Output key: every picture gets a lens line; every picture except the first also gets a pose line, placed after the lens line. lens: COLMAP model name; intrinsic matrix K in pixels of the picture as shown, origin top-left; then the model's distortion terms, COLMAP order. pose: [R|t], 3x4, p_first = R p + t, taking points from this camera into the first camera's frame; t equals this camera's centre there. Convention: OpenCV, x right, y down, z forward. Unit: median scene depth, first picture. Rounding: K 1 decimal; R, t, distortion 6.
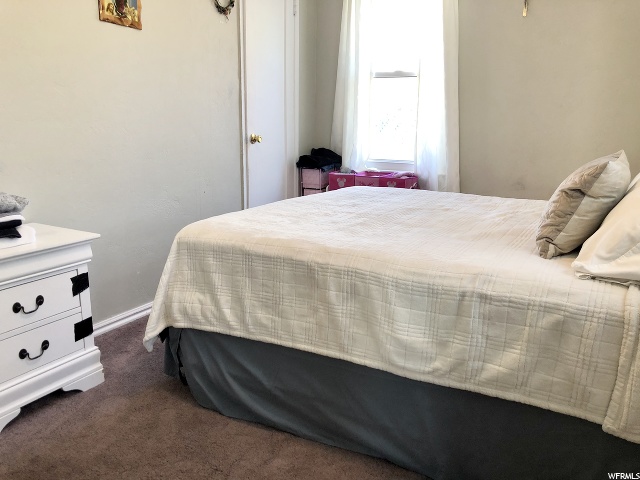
lens RADIAL K [[516.9, 0, 335.4], [0, 516.9, 237.5], [0, 0, 1]] dist [0.058129, -0.110349]
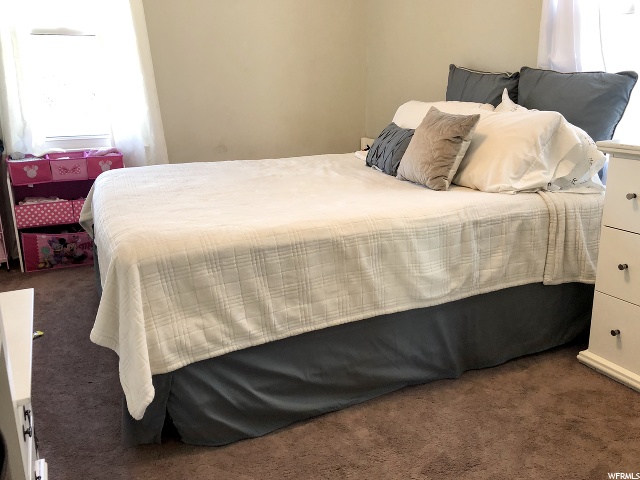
lens RADIAL K [[550.4, 0, 323.8], [0, 550.4, 233.9], [0, 0, 1]] dist [0.106647, -0.225021]
pose [[0.612967, -0.237746, 0.753491, -0.886452], [0.197359, 0.969496, 0.145350, -0.122152], [-0.765063, 0.059613, 0.641190, 0.332763]]
